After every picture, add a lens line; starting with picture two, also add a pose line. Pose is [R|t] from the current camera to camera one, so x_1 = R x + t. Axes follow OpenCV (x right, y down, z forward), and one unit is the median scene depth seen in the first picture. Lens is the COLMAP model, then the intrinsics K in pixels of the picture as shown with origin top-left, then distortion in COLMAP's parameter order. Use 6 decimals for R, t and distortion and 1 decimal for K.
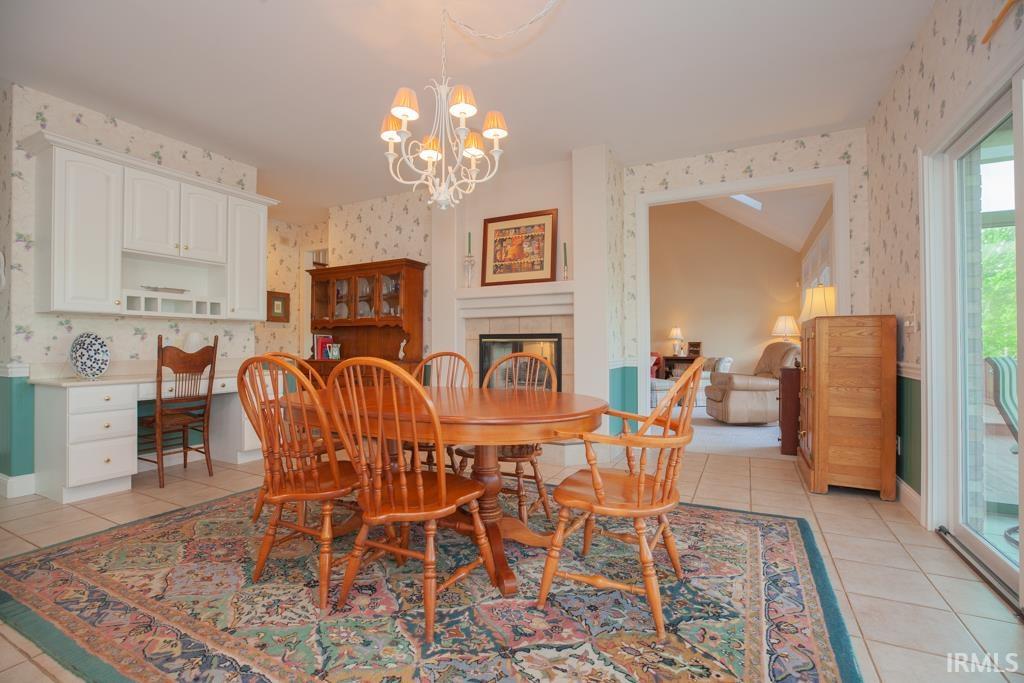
lens RADIAL K [[459.3, 0, 512.0], [0, 459.3, 341.5], [0, 0, 1]] dist [-0.060839, 0.014511]
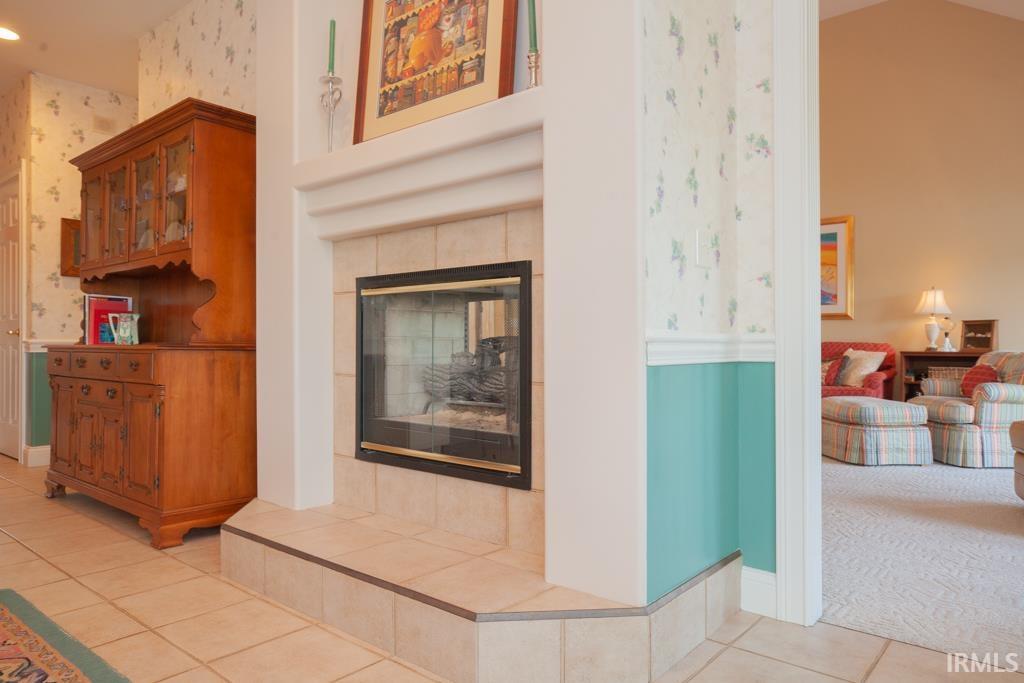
lens RADIAL K [[670.5, 0, 512.0], [0, 670.5, 341.5], [0, 0, 1]] dist [0.002129, 0.000104]
pose [[0.974594, 0.000237, -0.223978, 0.188519], [0.001066, 0.999983, 0.005697, 0.035931], [0.223976, -0.005791, 0.974578, 0.469809]]
